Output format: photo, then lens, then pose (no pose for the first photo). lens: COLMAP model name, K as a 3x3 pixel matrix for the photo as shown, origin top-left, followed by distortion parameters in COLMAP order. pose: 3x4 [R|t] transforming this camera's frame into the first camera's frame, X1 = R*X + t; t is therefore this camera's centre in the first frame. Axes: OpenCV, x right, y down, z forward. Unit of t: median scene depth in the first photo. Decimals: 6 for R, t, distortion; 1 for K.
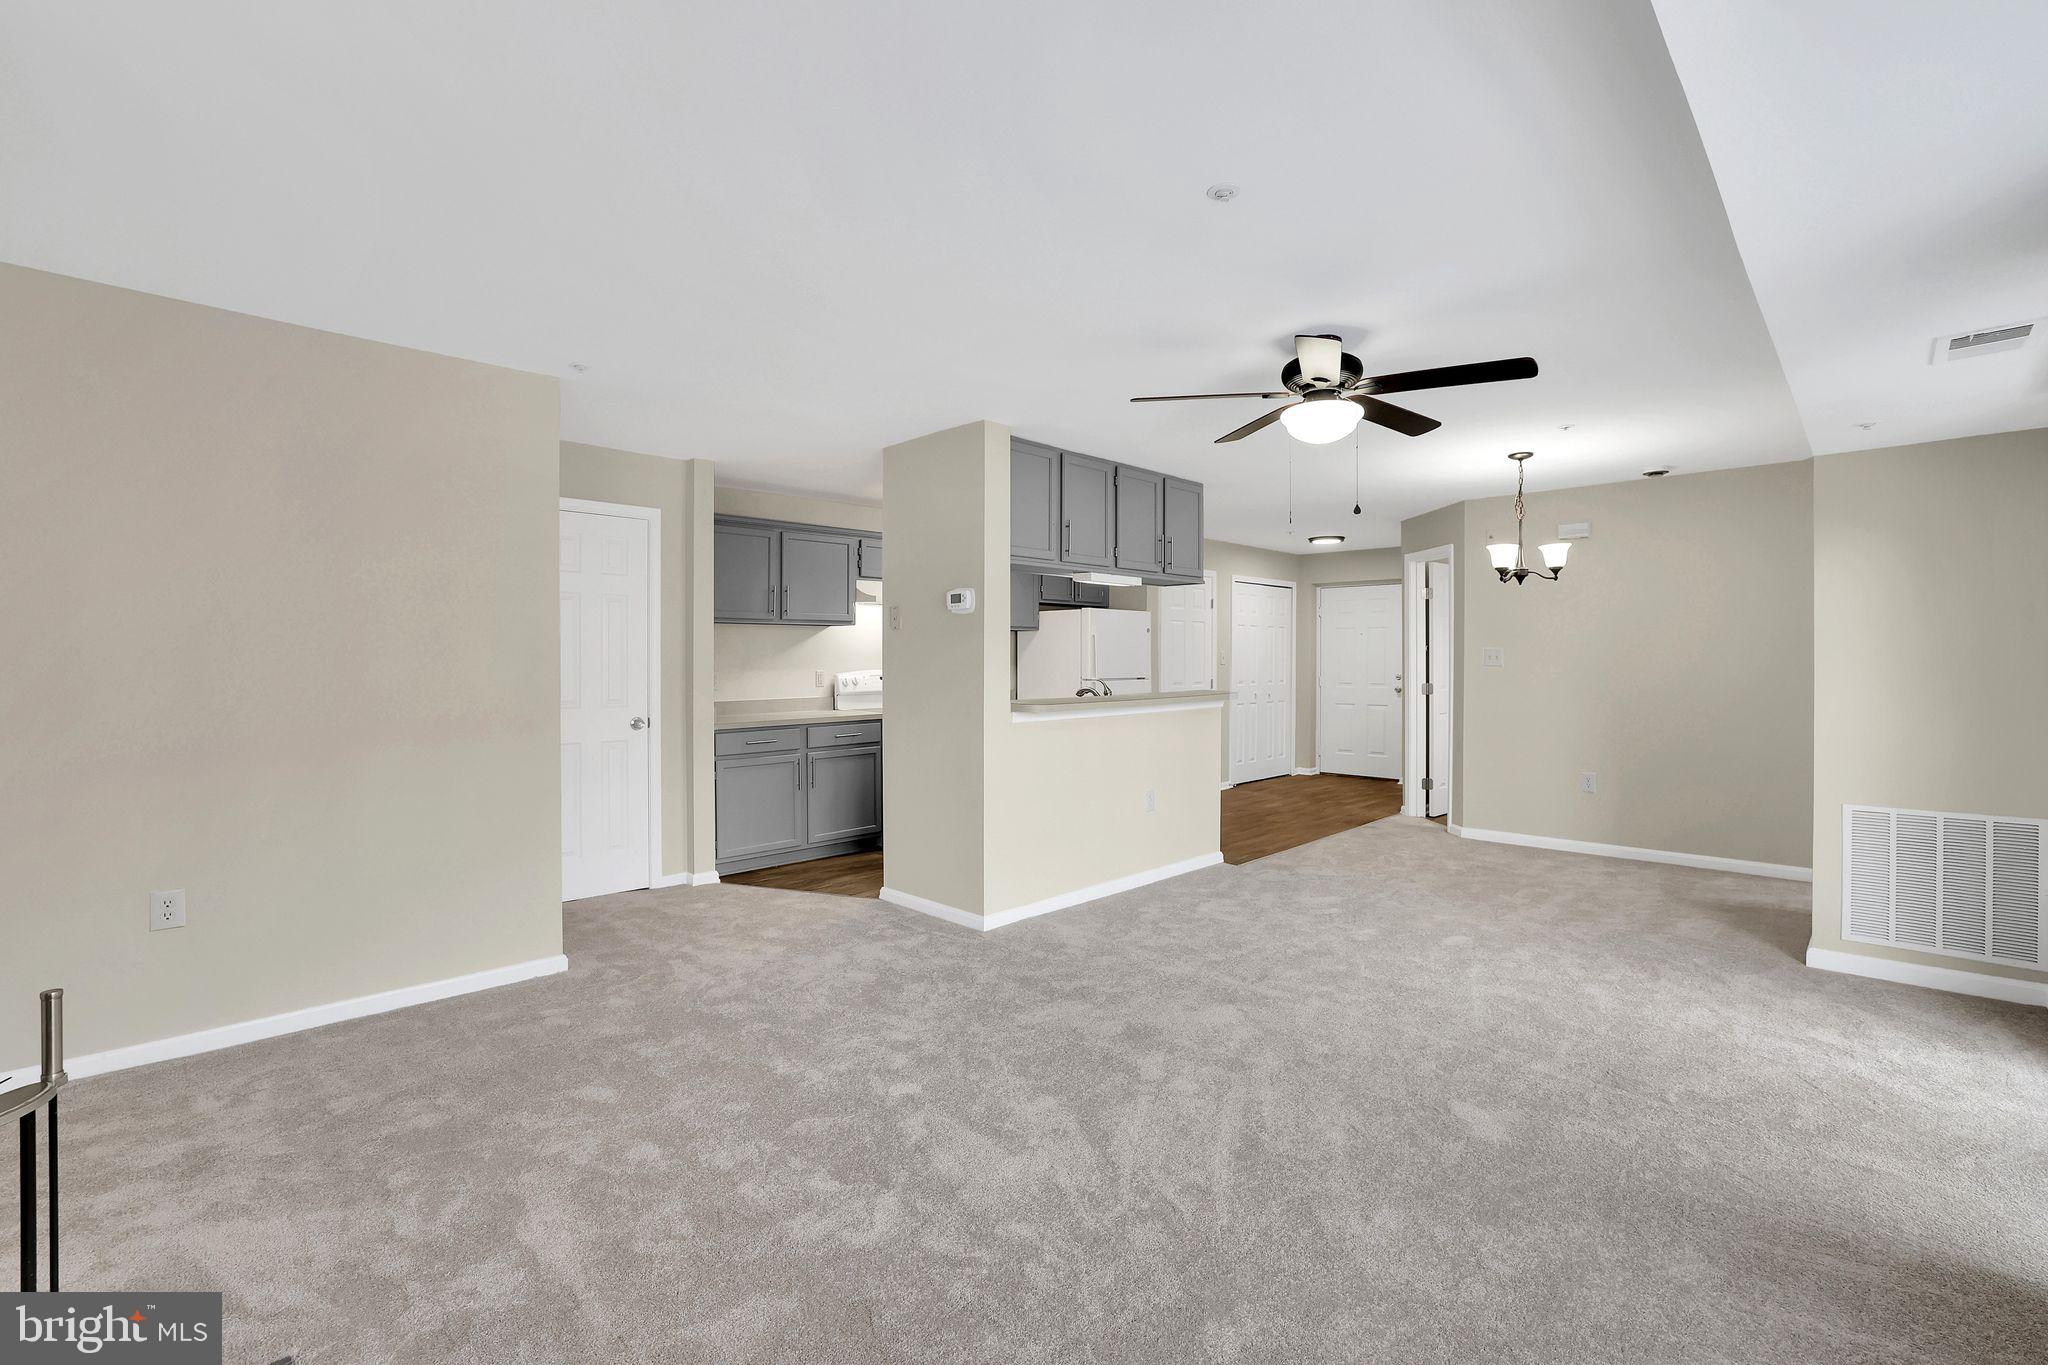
lens RADIAL K [[887.0, 0, 1015.6], [0, 887.0, 674.7], [0, 0, 1]] dist [-0.049134, 0.020721]
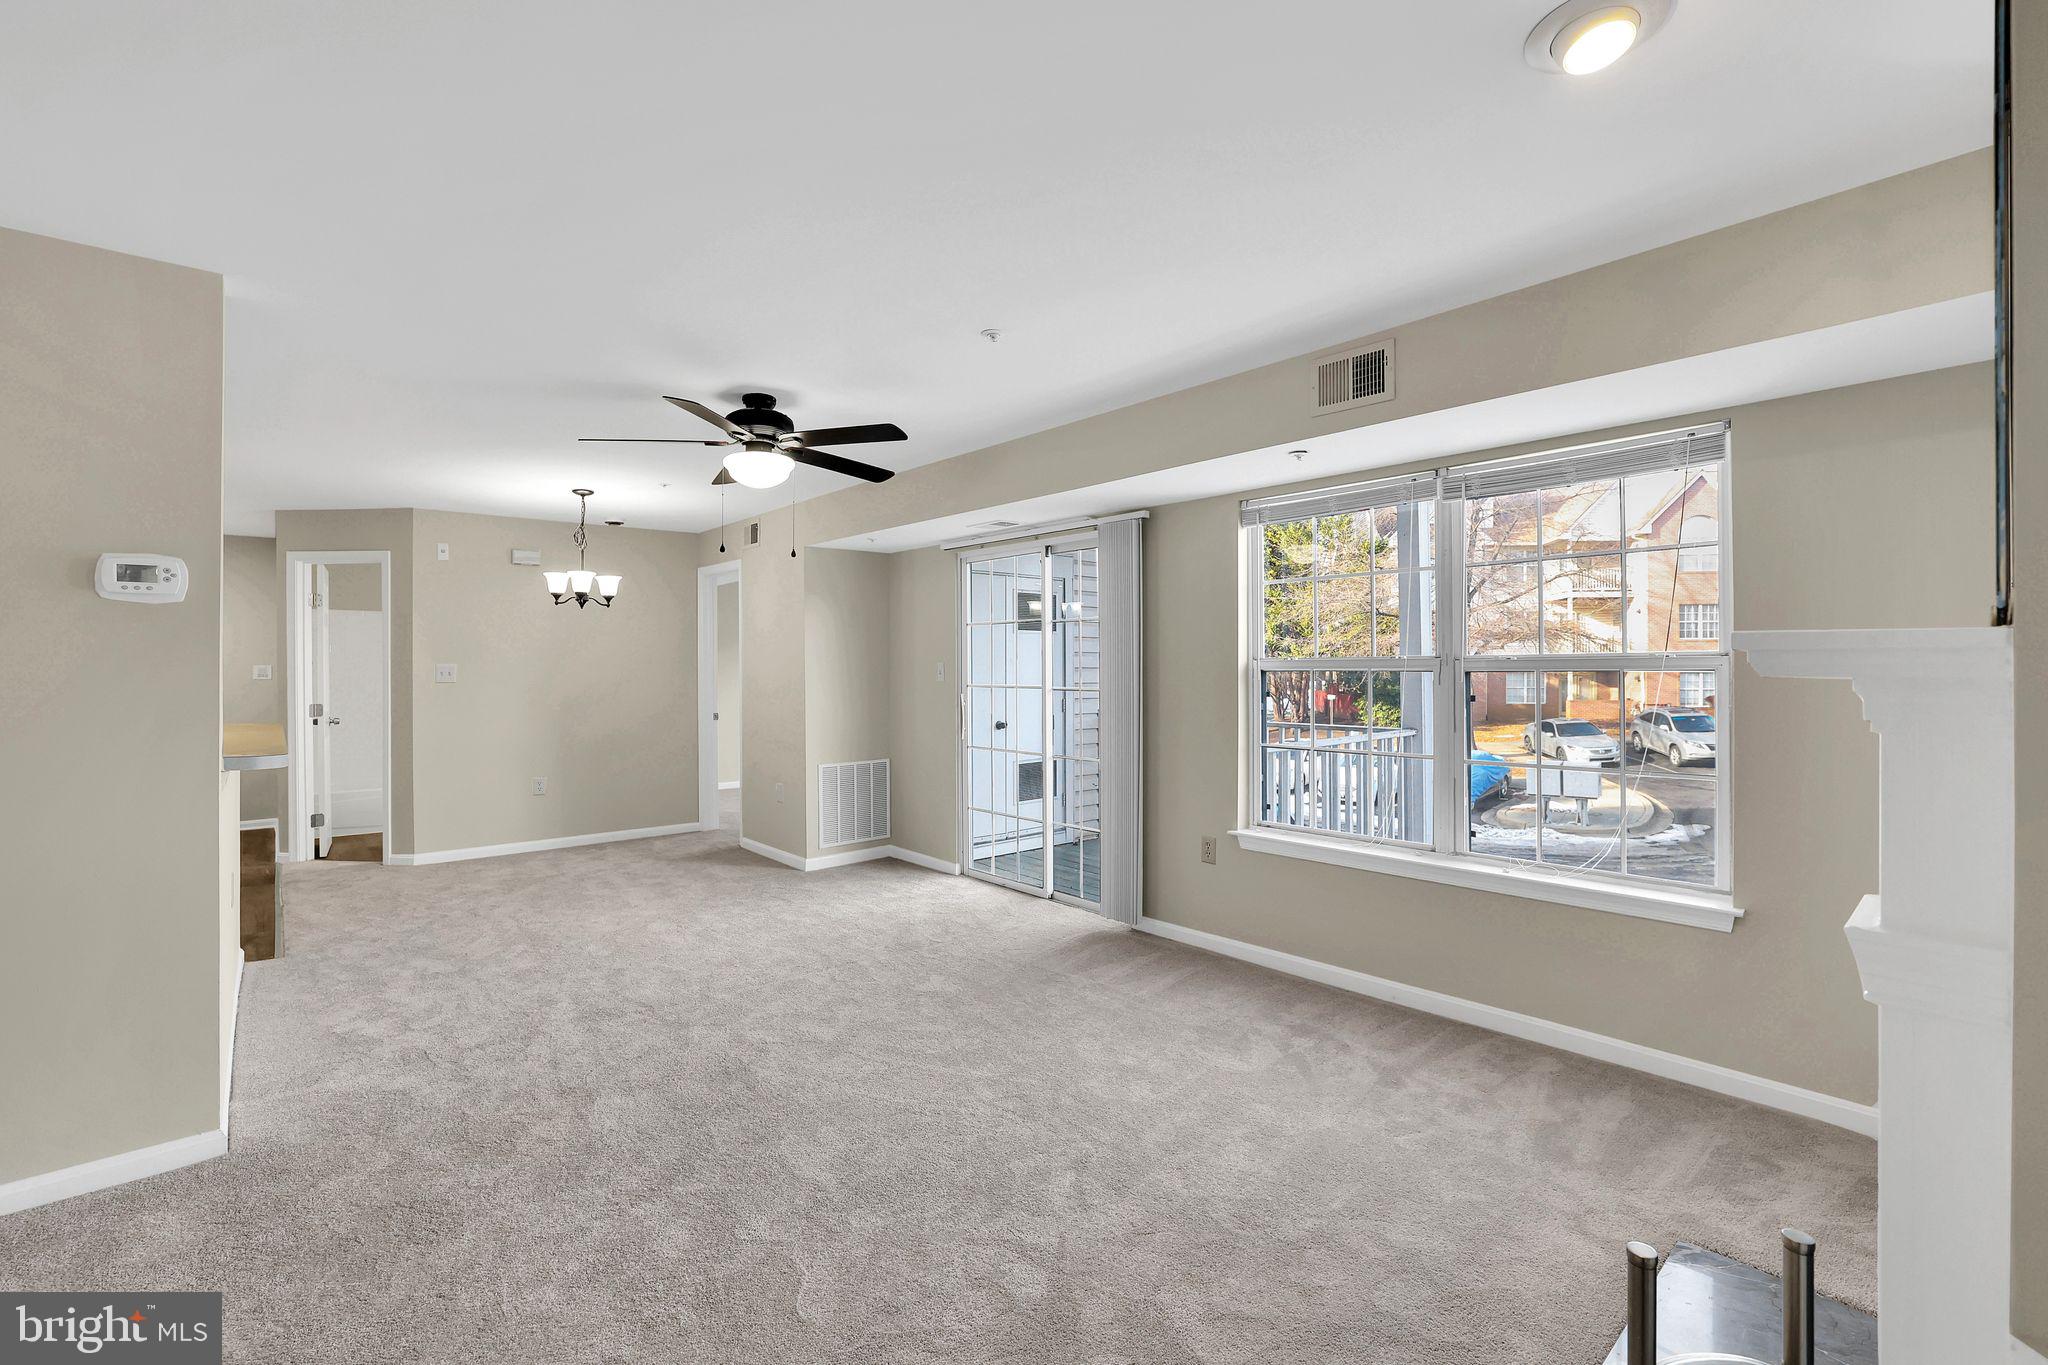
lens RADIAL K [[887.0, 0, 1015.6], [0, 887.0, 674.7], [0, 0, 1]] dist [-0.049134, 0.020721]
pose [[0.072567, -0.006427, 0.997343, -0.662399], [0.021023, 0.999767, 0.004913, -0.018467], [-0.997142, 0.020610, 0.072685, 0.513045]]
